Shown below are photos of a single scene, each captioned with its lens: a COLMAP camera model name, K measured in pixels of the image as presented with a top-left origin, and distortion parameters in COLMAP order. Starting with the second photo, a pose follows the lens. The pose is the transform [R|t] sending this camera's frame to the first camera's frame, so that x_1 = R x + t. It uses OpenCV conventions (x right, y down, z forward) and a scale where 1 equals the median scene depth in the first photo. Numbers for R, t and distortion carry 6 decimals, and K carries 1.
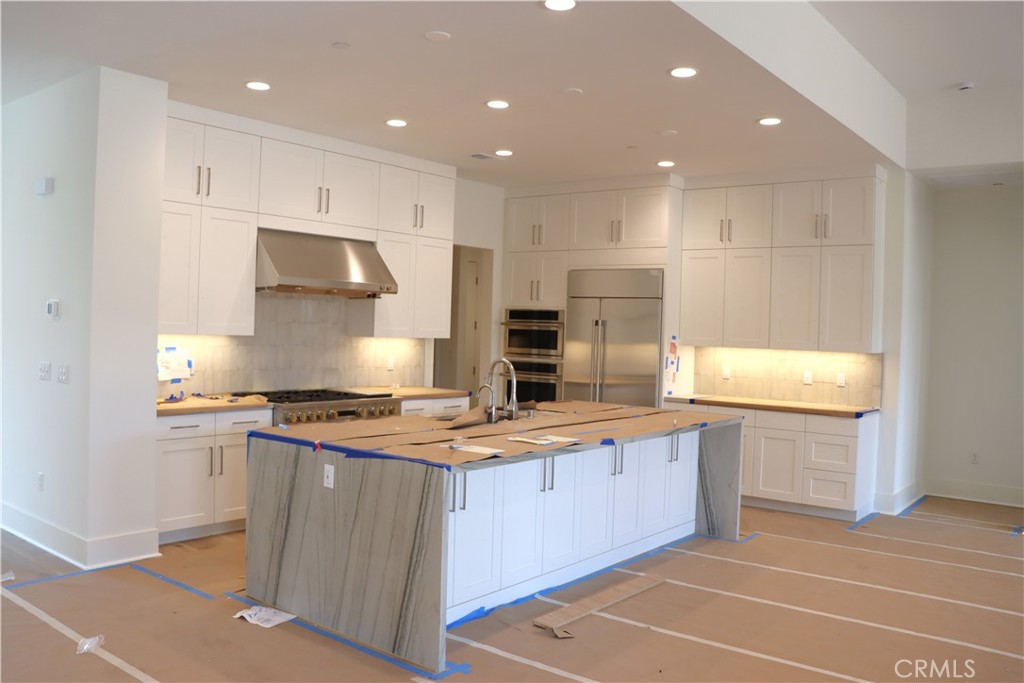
lens RADIAL K [[852.3, 0, 508.2], [0, 852.3, 343.4], [0, 0, 1]] dist [-0.142051, 0.055318]
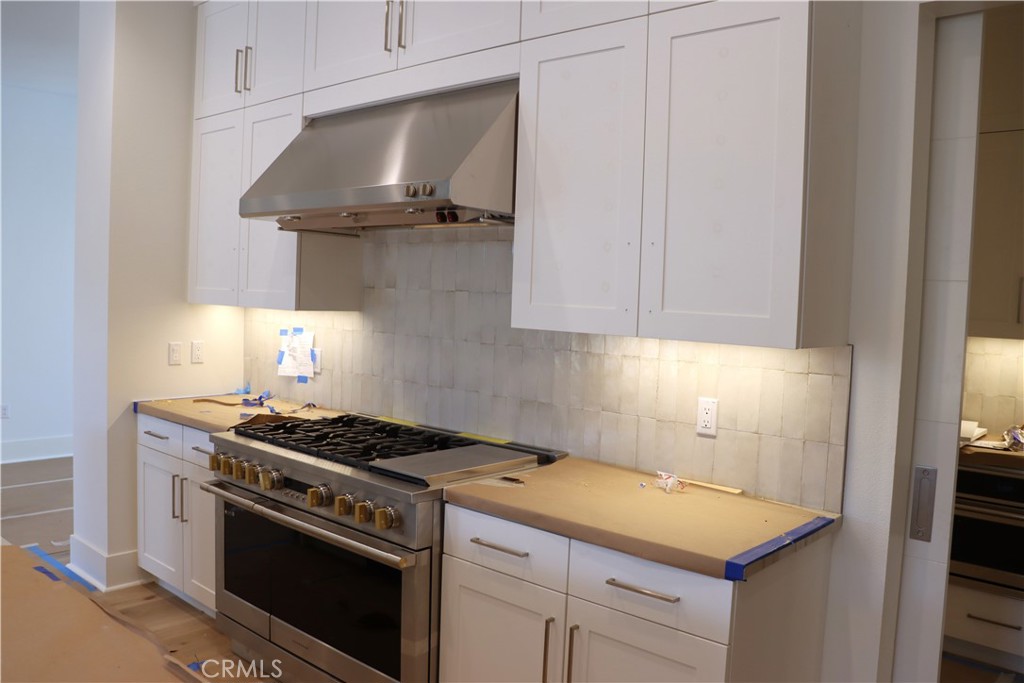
lens RADIAL K [[852.3, 0, 510.0], [0, 852.3, 336.1], [0, 0, 1]] dist [-0.142051, 0.055318]
pose [[-0.060345, 0.023074, -0.997911, 0.245402], [-0.056115, 0.998073, 0.026472, -0.015398], [0.996599, 0.057595, -0.058934, 1.144710]]
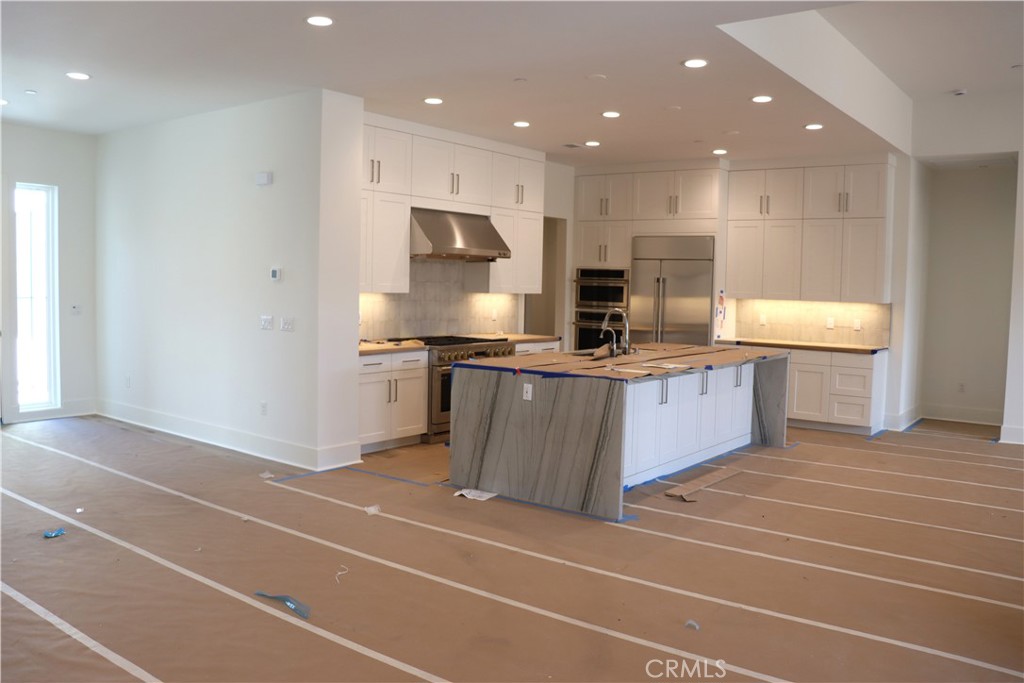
lens RADIAL K [[852.3, 0, 511.3], [0, 852.3, 341.1], [0, 0, 1]] dist [-0.142051, 0.055318]
pose [[0.999606, -0.010620, 0.025991, -0.177582], [0.009281, 0.998649, 0.051128, -0.001113], [-0.026499, -0.050867, 0.998354, -0.274784]]
